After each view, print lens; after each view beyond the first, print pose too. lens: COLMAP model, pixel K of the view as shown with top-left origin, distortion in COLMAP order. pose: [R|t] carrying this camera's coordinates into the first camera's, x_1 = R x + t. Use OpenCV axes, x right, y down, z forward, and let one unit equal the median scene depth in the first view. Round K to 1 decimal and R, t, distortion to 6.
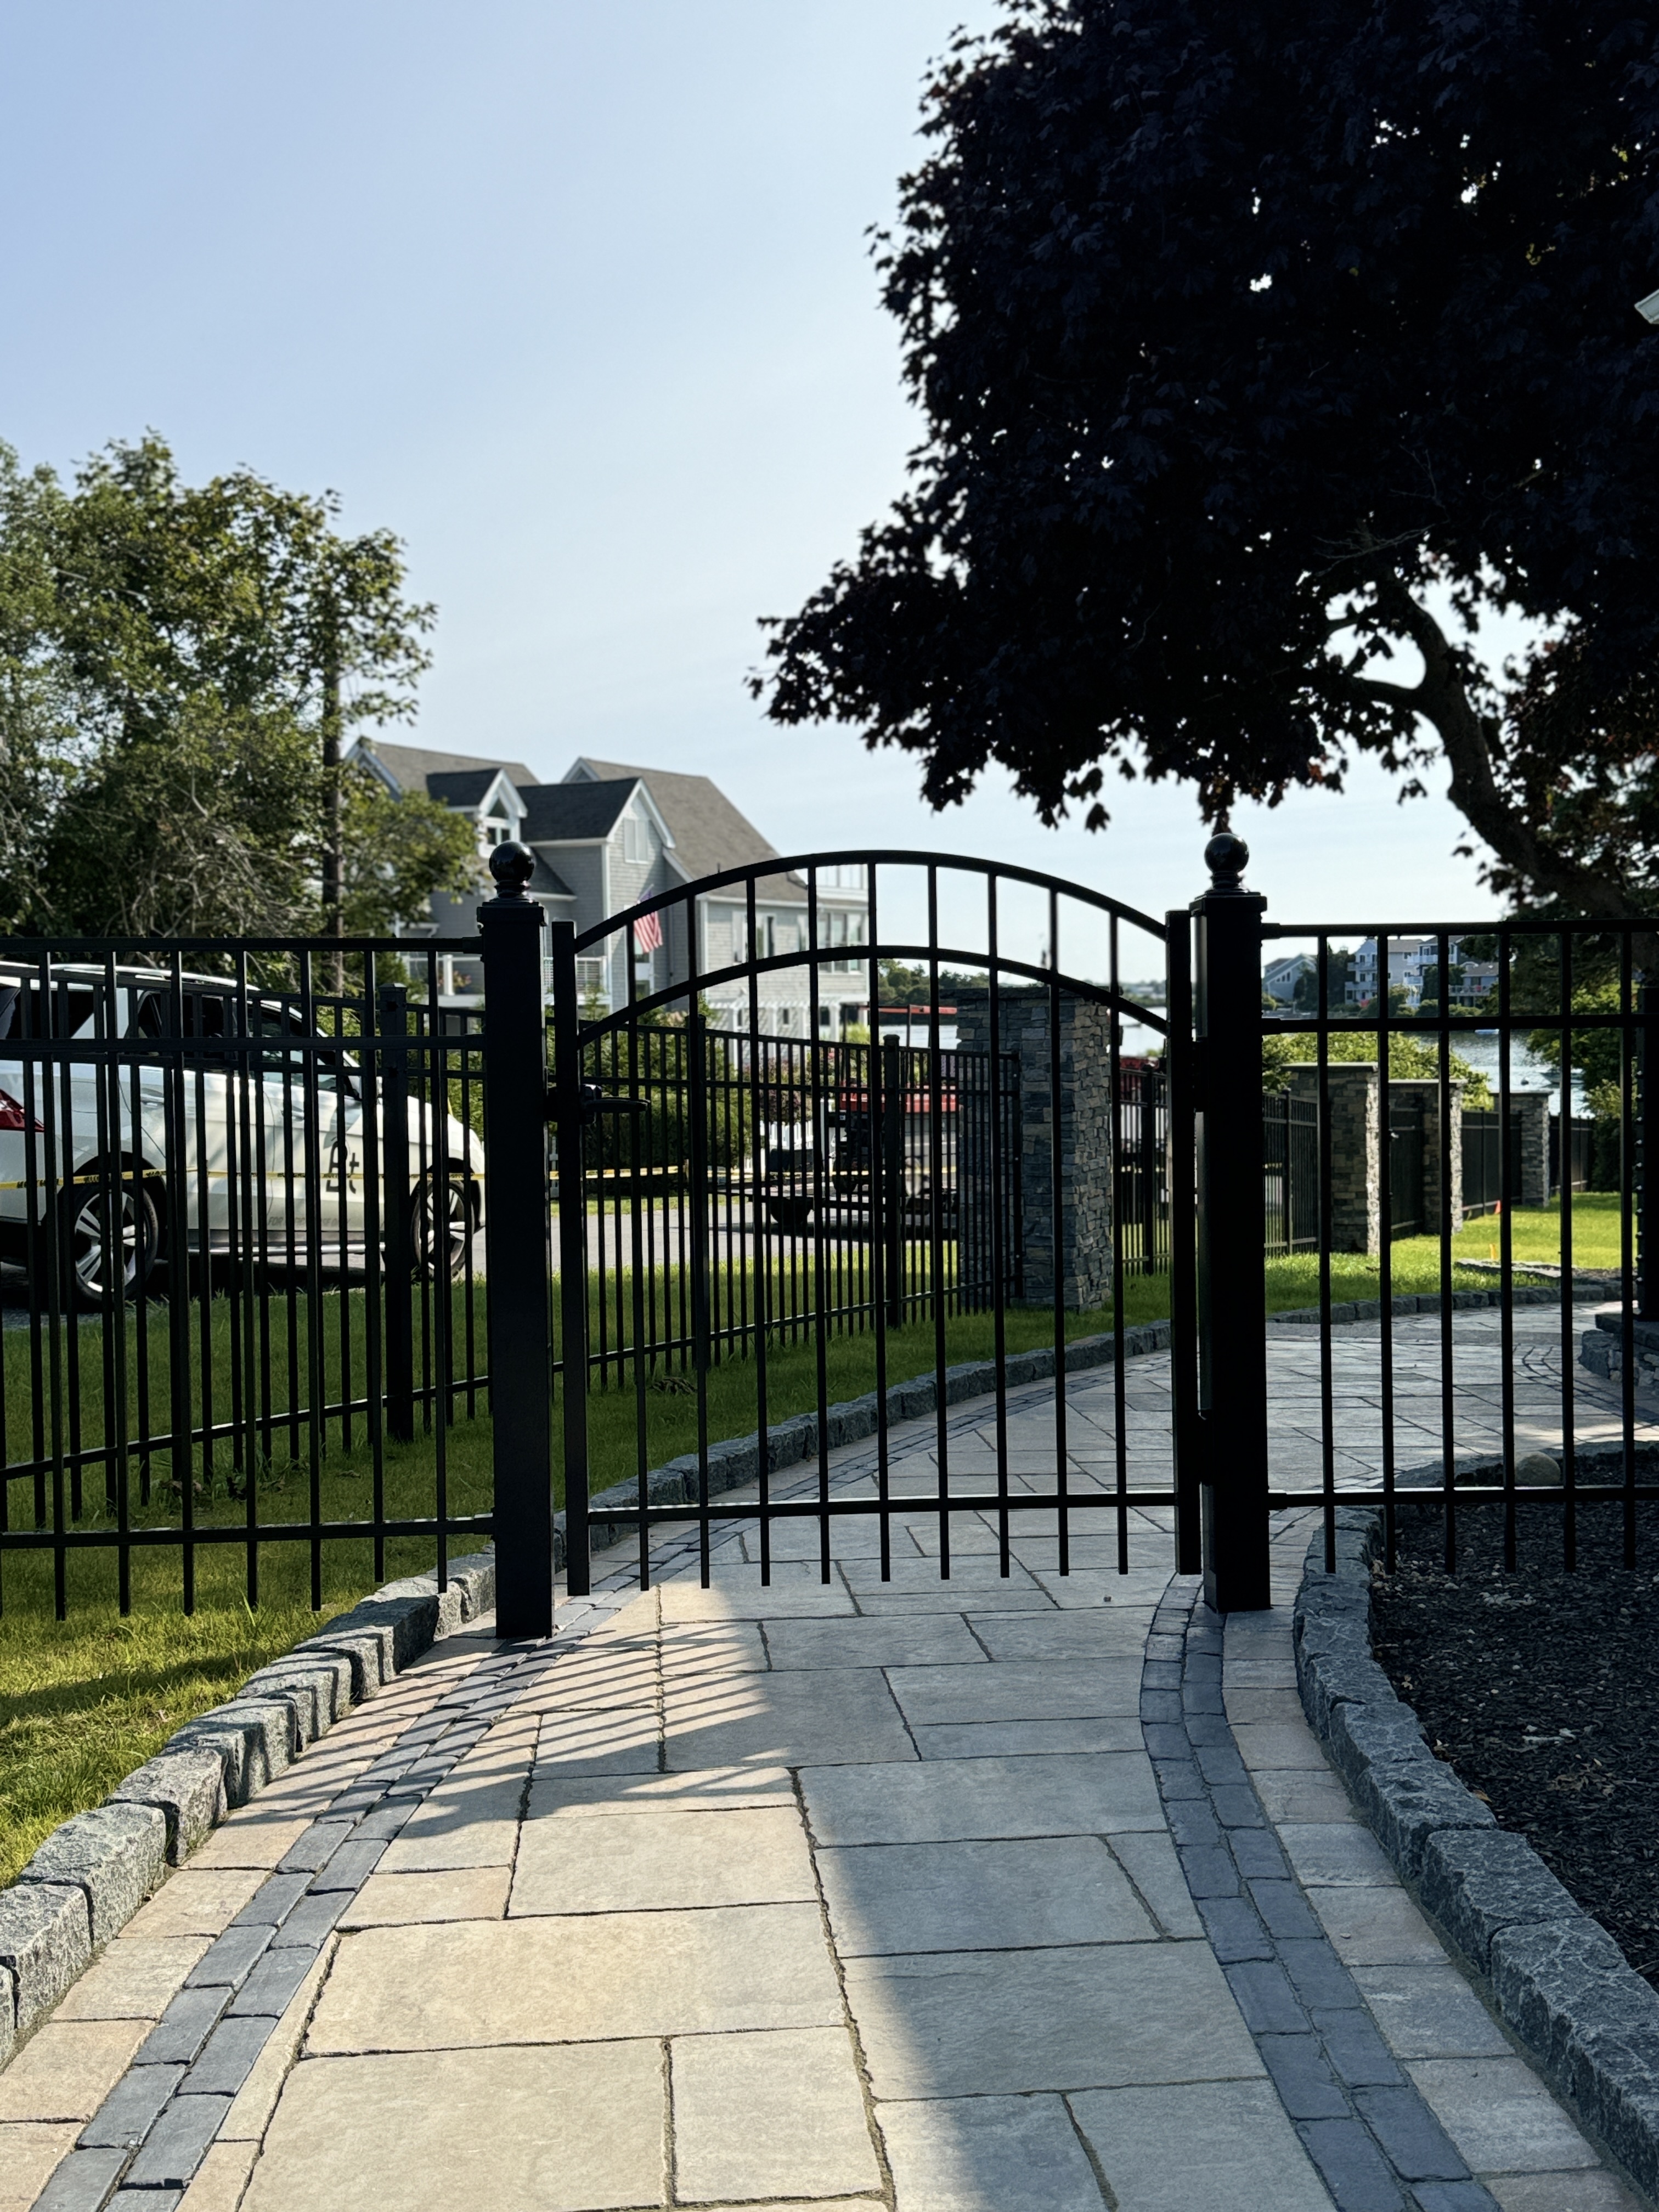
lens RADIAL K [[2312.7, 0, 830.0], [0, 2312.7, 1114.1], [0, 0, 1]] dist [0.016364, 0.000000]
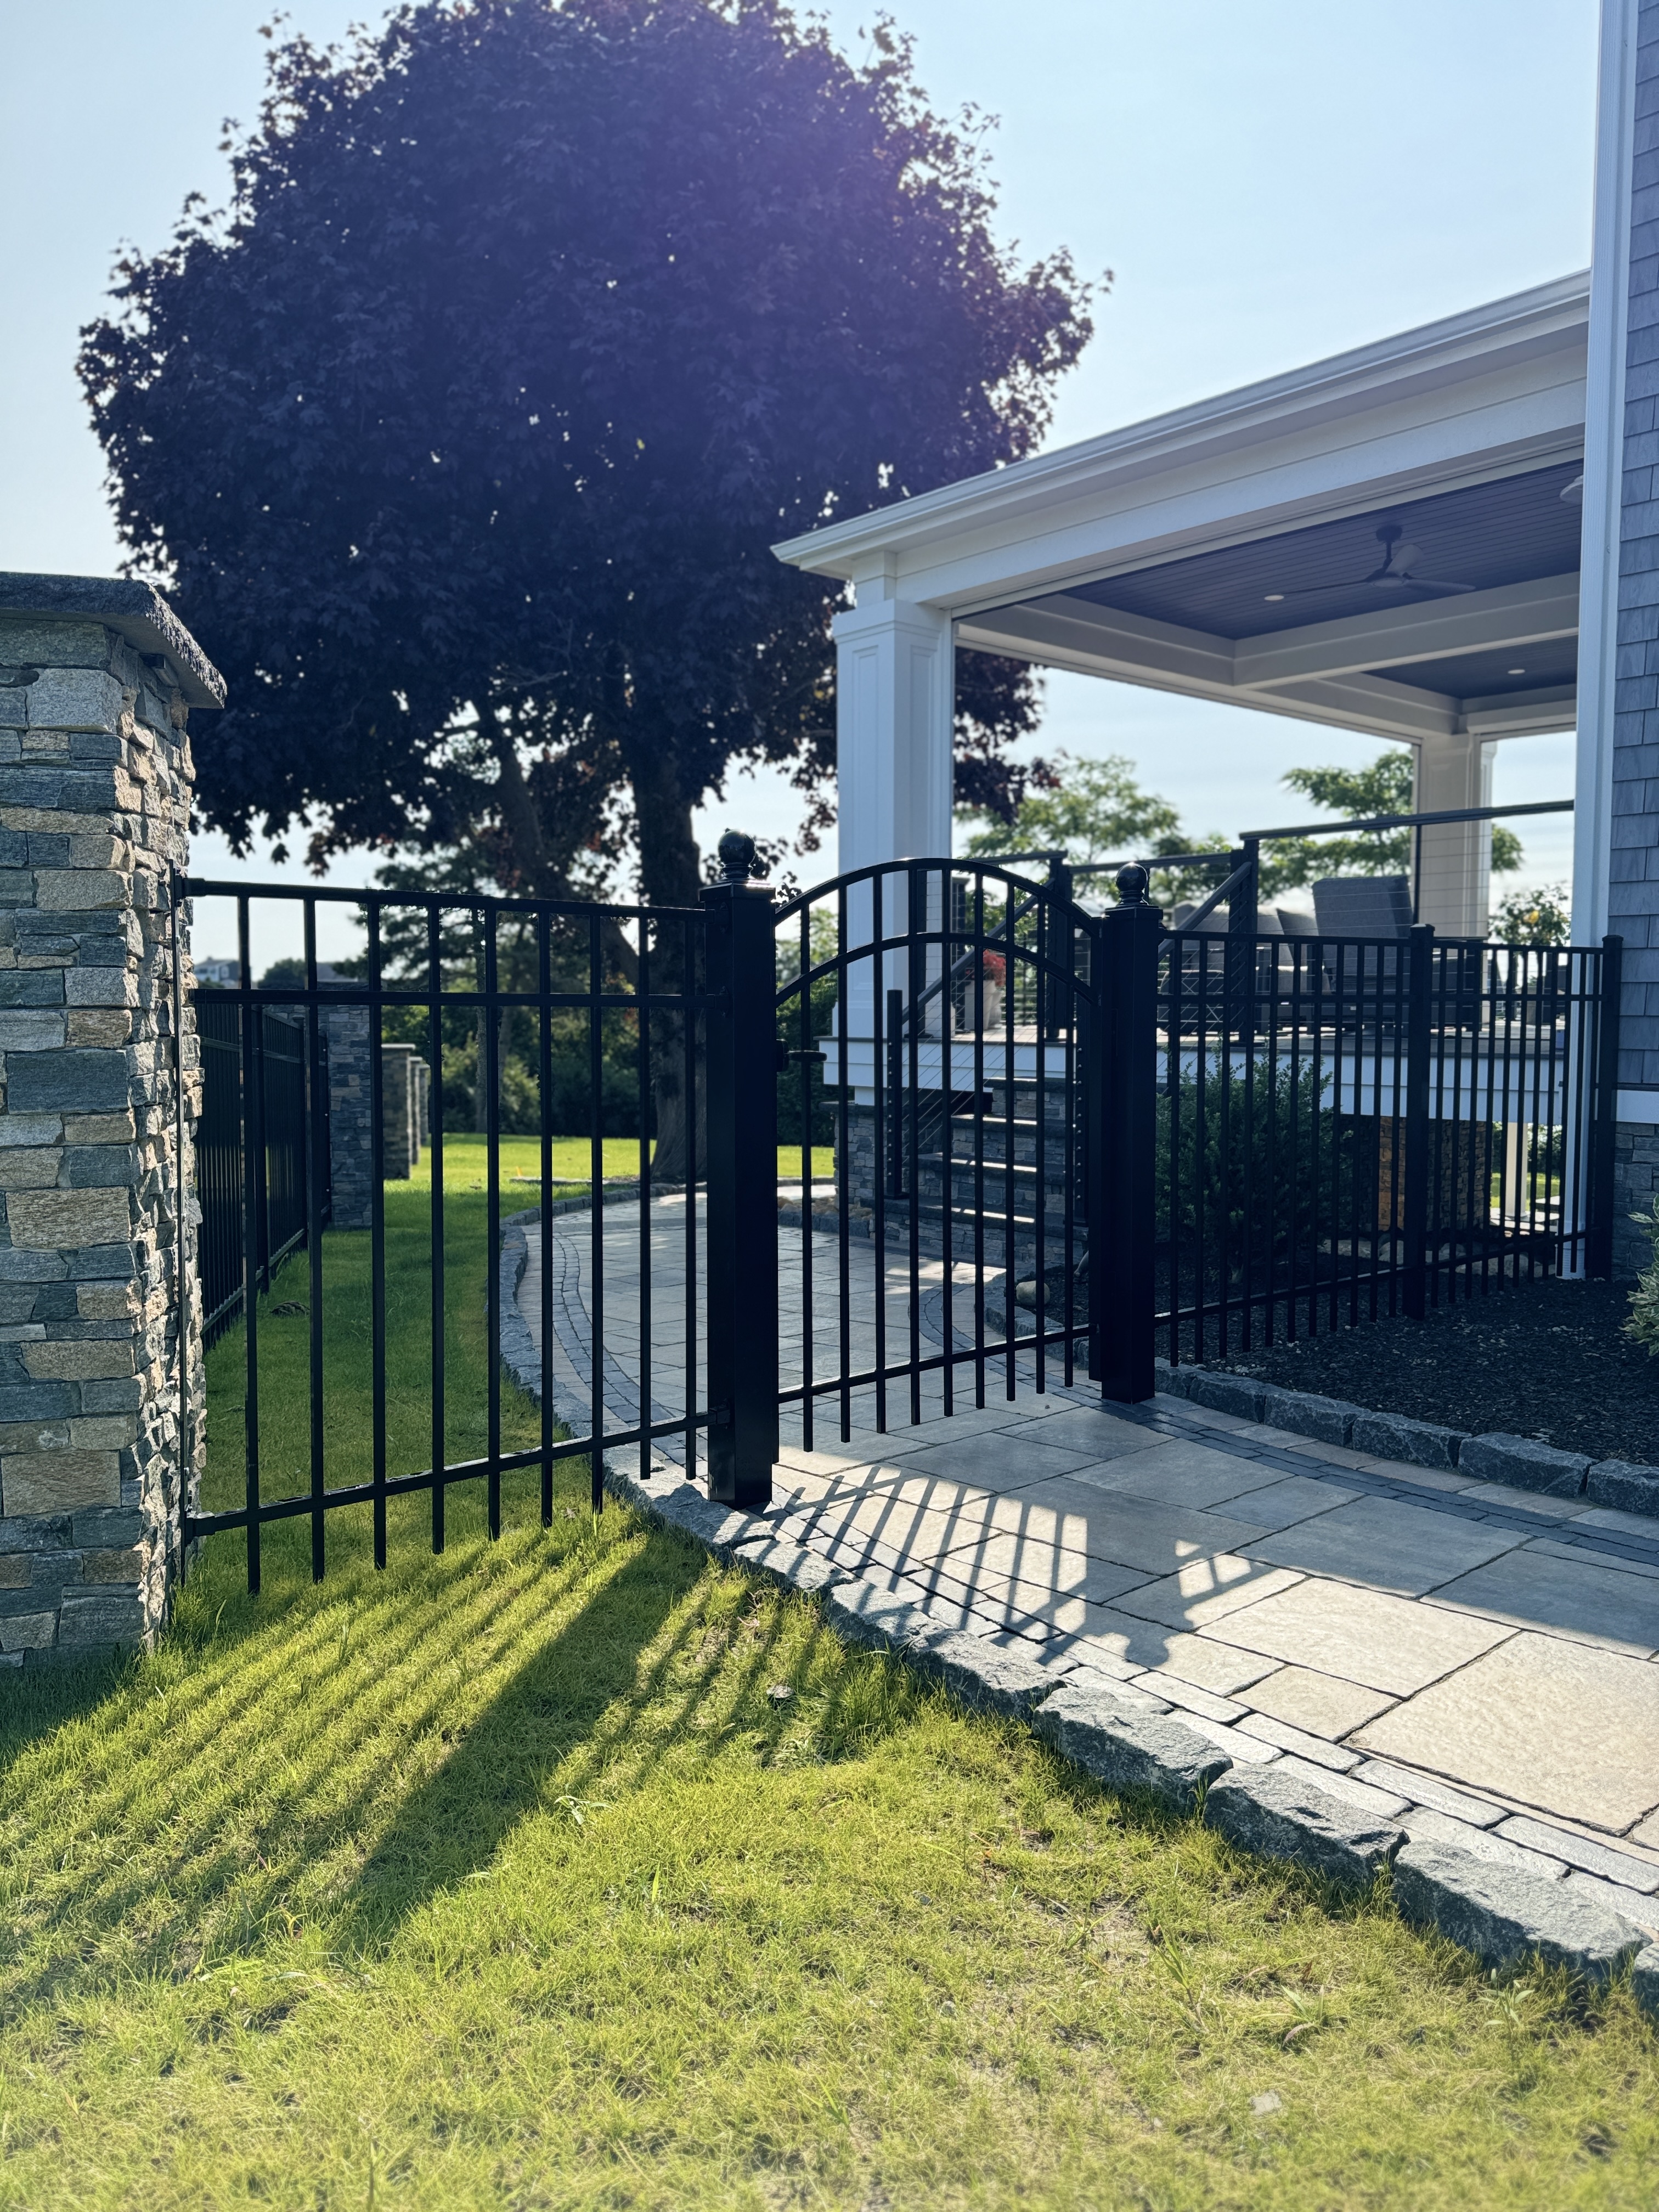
lens RADIAL K [[1566.4, 0, 817.1], [0, 1566.4, 1099.7], [0, 0, 1]] dist [0.011152, -0.014162]
pose [[0.810581, -0.021692, 0.585224, -0.616422], [0.014560, 0.999751, 0.016890, 0.005149], [-0.585445, -0.005170, 0.810696, 0.354163]]
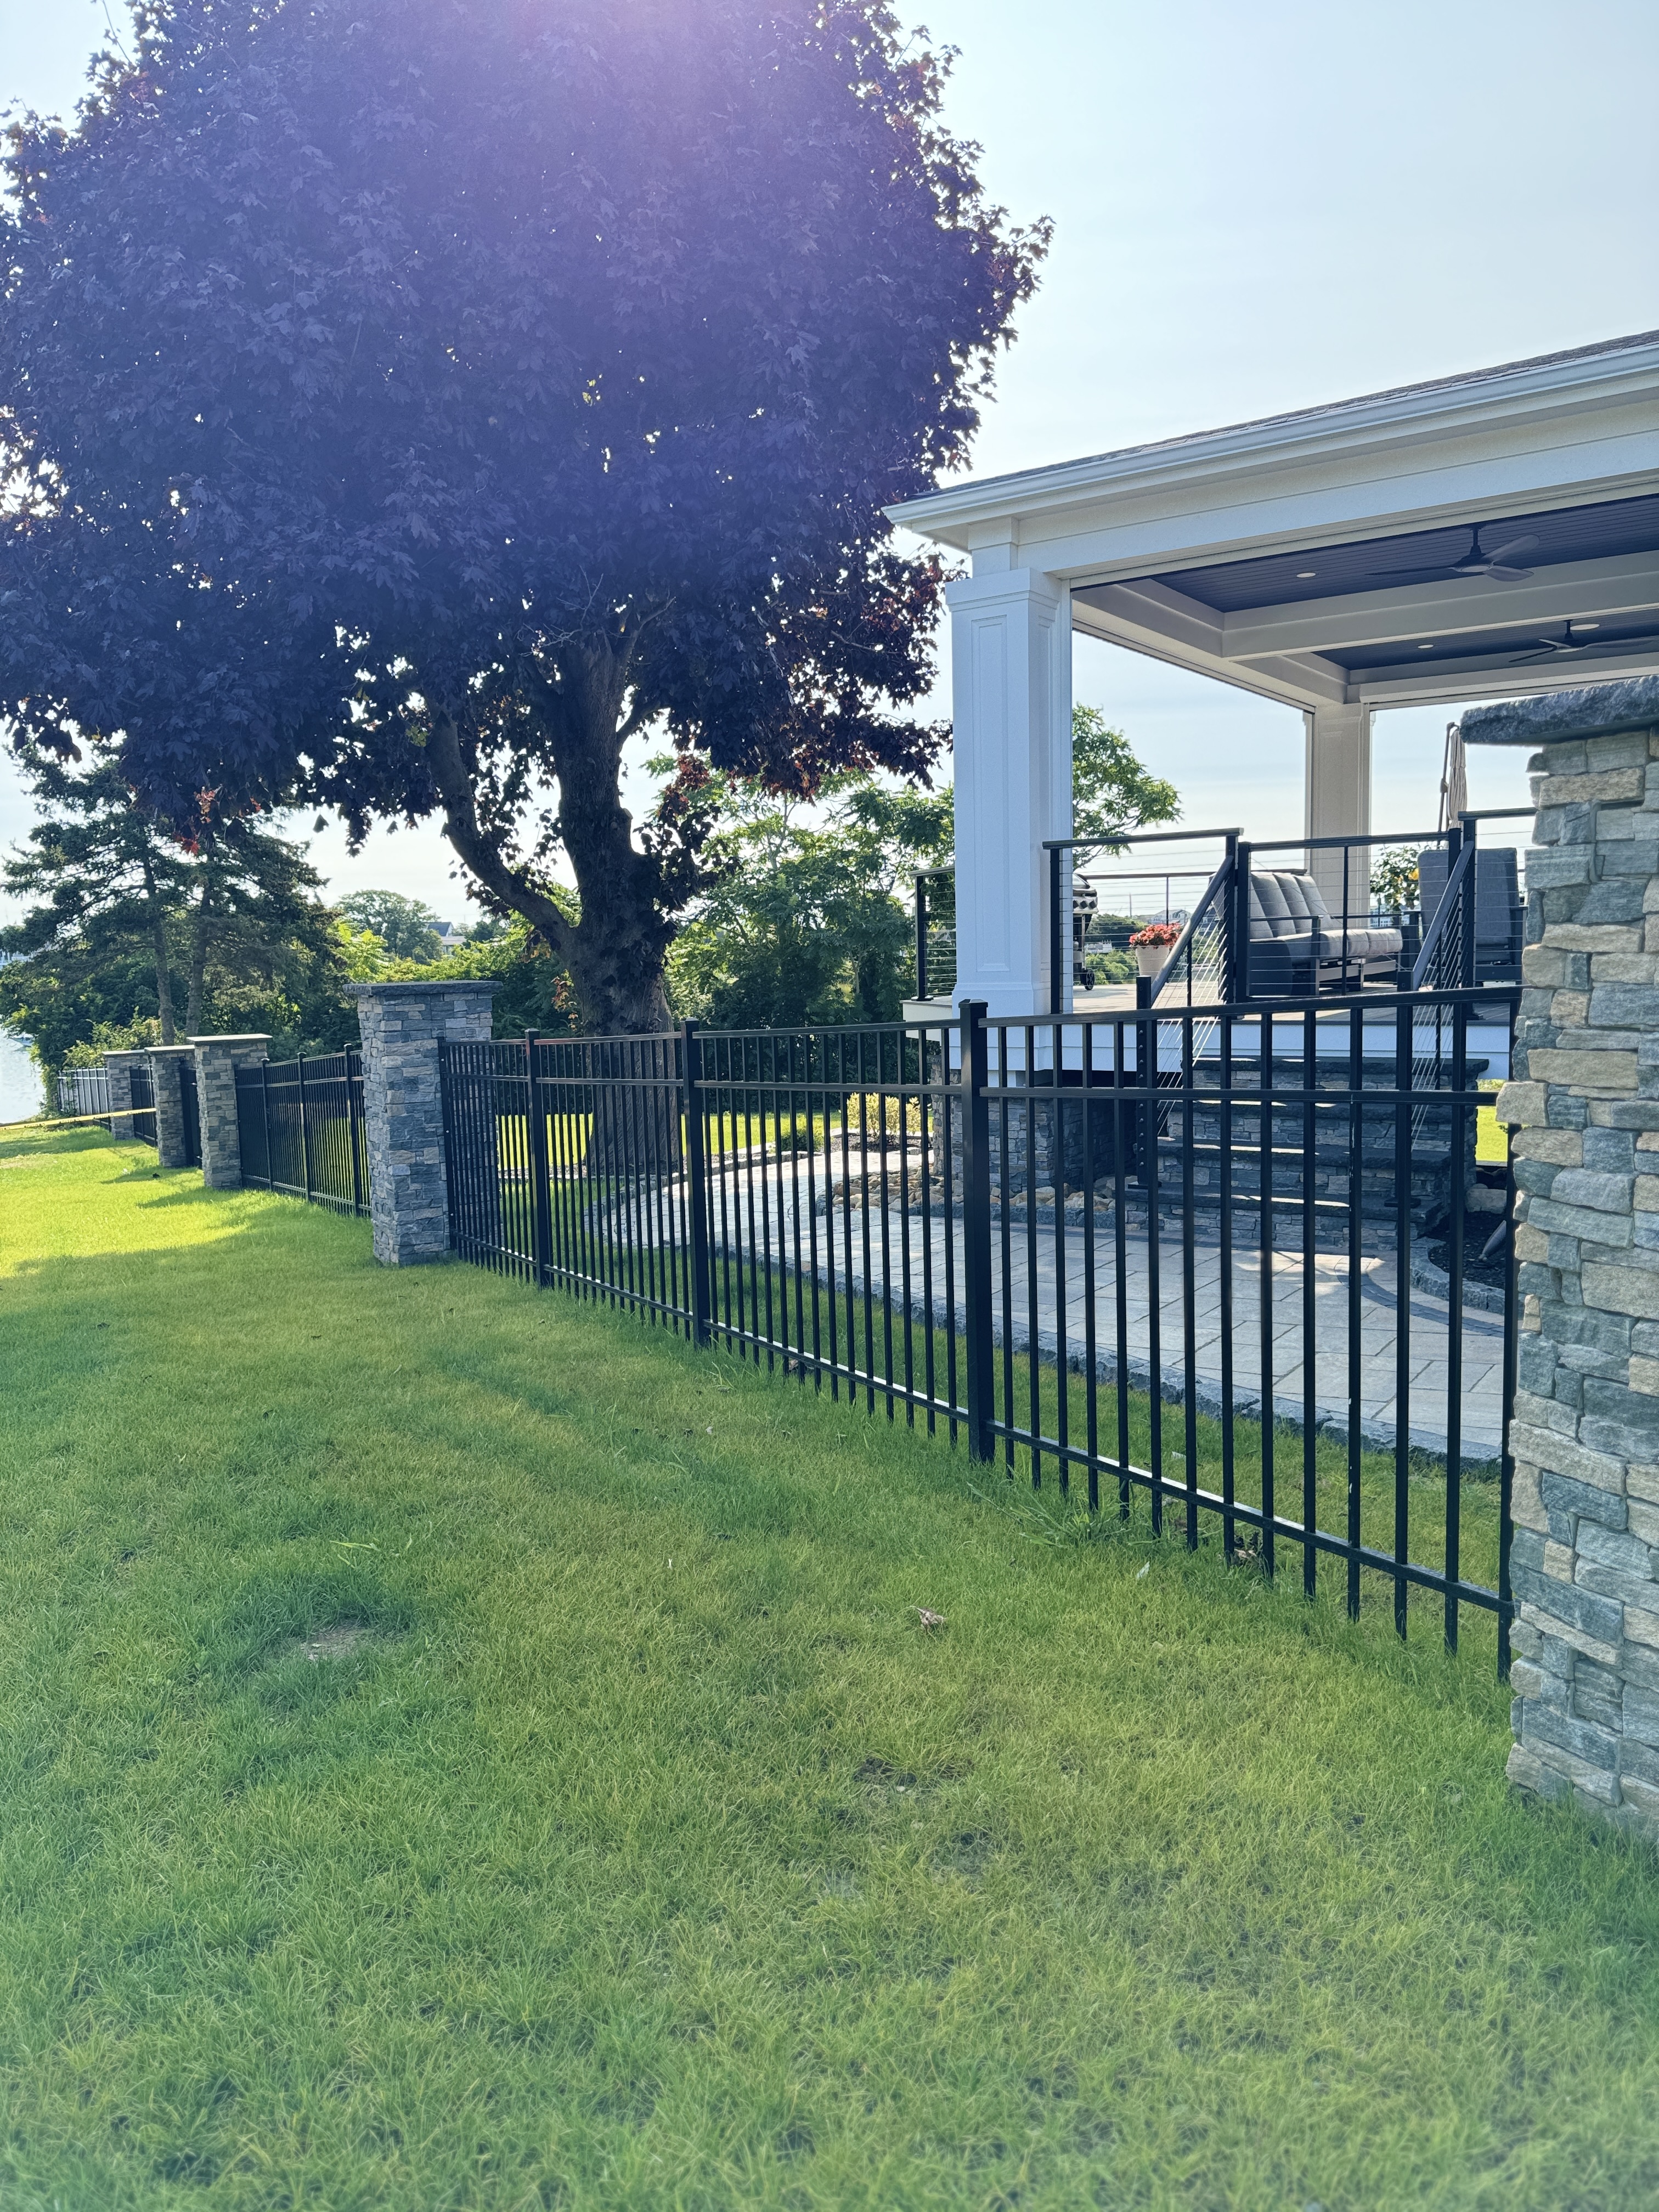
lens RADIAL K [[1566.4, 0, 829.0], [0, 1566.4, 1094.6], [0, 0, 1]] dist [0.011152, -0.014162]
pose [[0.638185, -0.076577, 0.766065, -1.171581], [0.053713, 0.997045, 0.054919, -0.088086], [-0.768007, 0.006099, 0.640412, 1.018074]]
